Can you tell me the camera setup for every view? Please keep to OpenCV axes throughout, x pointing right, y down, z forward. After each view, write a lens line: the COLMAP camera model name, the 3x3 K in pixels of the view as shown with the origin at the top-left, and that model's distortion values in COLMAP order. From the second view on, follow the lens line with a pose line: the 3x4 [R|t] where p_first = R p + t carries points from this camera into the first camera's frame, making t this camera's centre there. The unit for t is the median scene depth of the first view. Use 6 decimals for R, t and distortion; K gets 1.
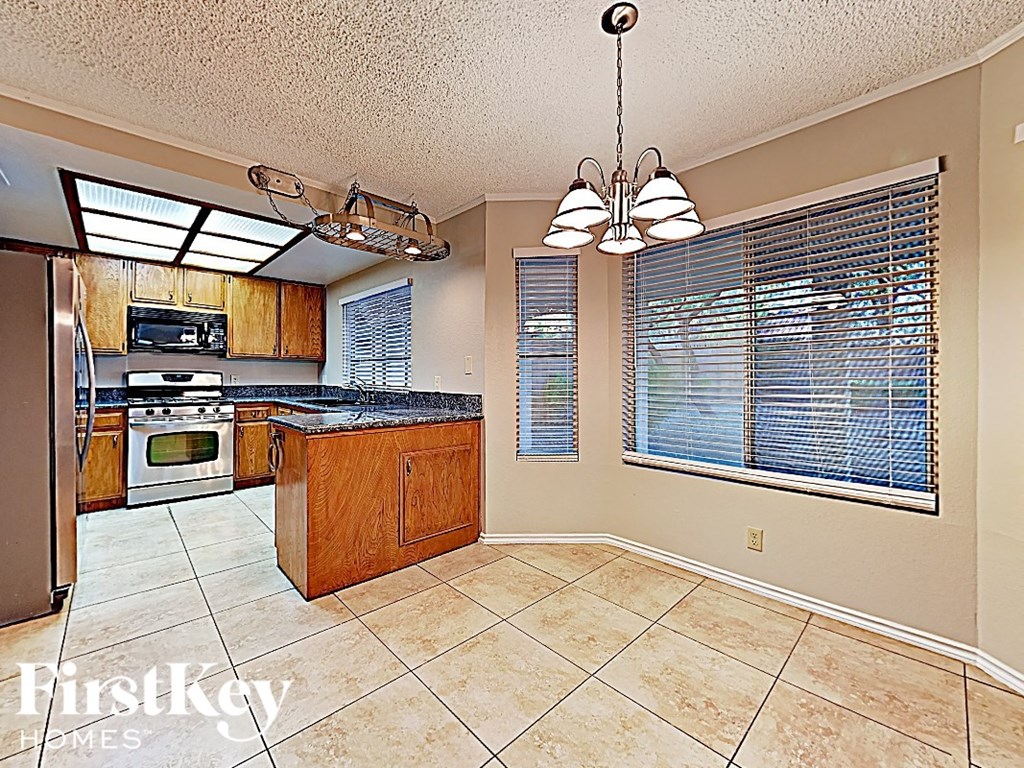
lens RADIAL K [[413.8, 0, 510.0], [0, 413.8, 376.6], [0, 0, 1]] dist [-0.003154, -0.000323]
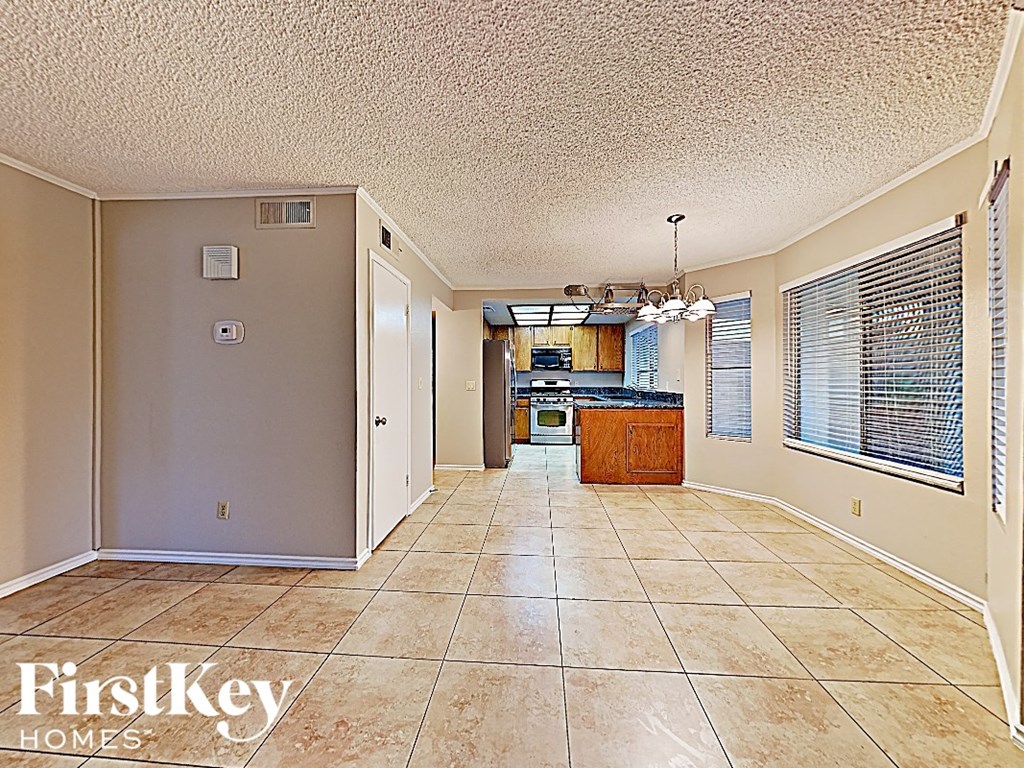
lens RADIAL K [[385.7, 0, 513.2], [0, 385.7, 379.2], [0, 0, 1]] dist [-0.000320, -0.000139]
pose [[0.671857, -0.006359, -0.740653, 0.607476], [0.006180, 0.999976, -0.002980, -0.014458], [0.740655, -0.002575, 0.671881, -0.504413]]
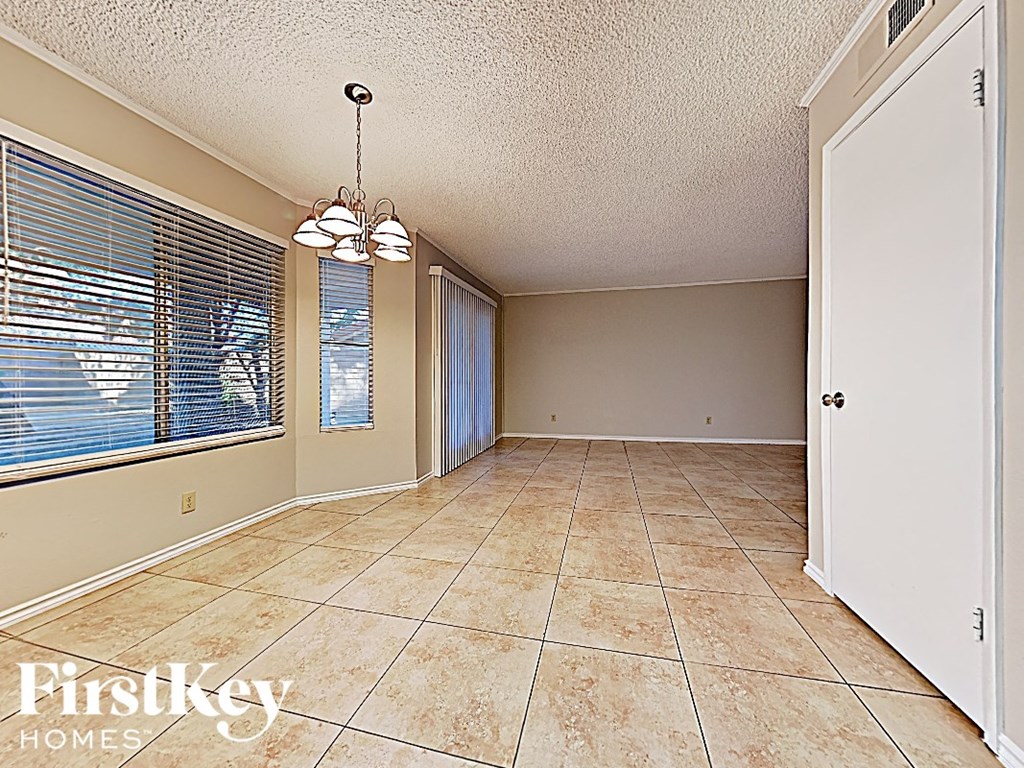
lens RADIAL K [[385.7, 0, 513.2], [0, 385.7, 379.2], [0, 0, 1]] dist [-0.000320, -0.000139]
pose [[-0.539194, -0.002165, 0.842179, -0.571936], [0.002186, 0.999990, 0.003970, 0.049987], [-0.842179, 0.003981, -0.539184, 0.644133]]
